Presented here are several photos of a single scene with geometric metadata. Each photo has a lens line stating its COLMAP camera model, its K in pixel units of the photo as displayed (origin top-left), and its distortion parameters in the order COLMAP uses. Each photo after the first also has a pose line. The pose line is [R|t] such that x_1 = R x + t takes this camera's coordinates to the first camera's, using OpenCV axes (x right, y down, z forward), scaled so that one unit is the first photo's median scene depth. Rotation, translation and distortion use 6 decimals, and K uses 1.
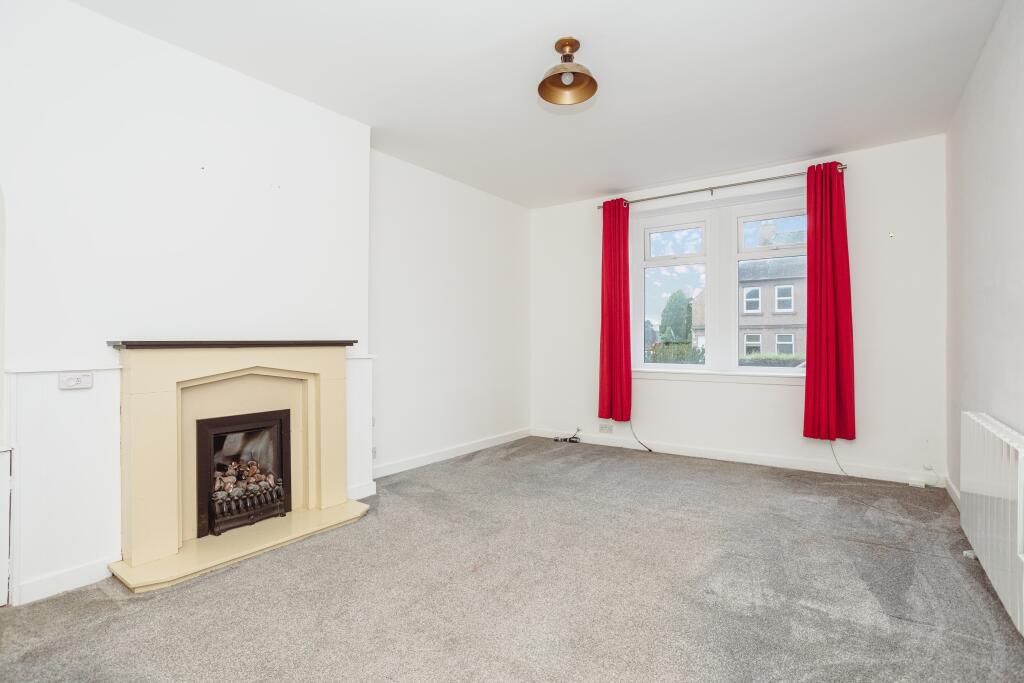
lens RADIAL K [[512.2, 0, 501.2], [0, 512.2, 341.2], [0, 0, 1]] dist [0.001980, 0.002718]
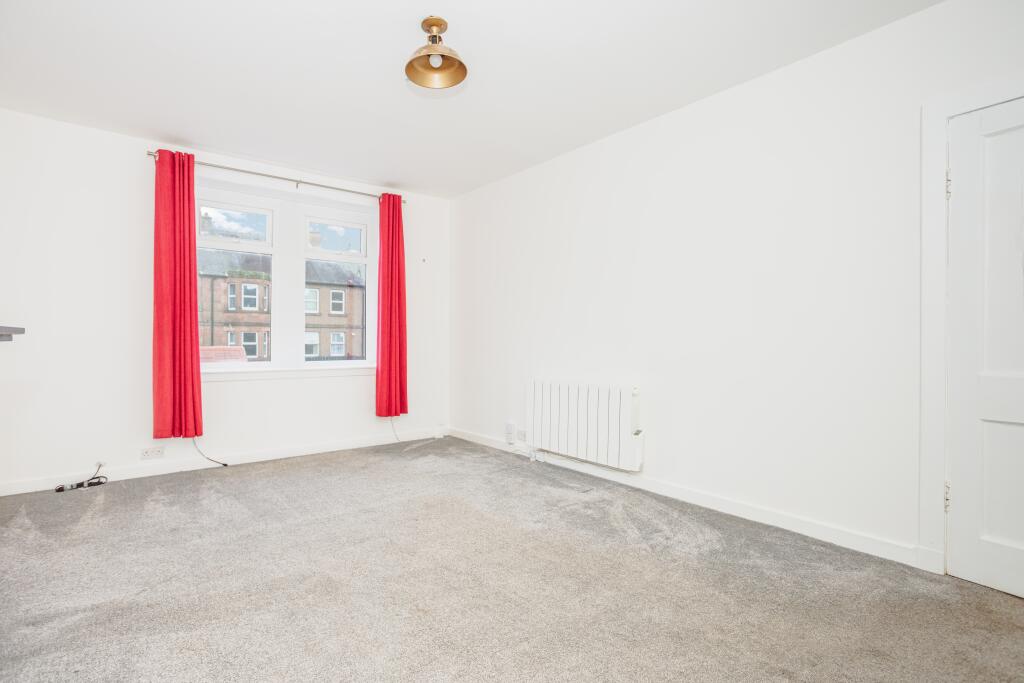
lens RADIAL K [[512.2, 0, 503.7], [0, 512.2, 341.9], [0, 0, 1]] dist [0.001980, 0.002718]
pose [[0.211046, 0.007966, 0.977444, -0.523067], [-0.015898, 0.999862, -0.004716, 0.005511], [-0.977347, -0.014544, 0.211144, 0.432629]]
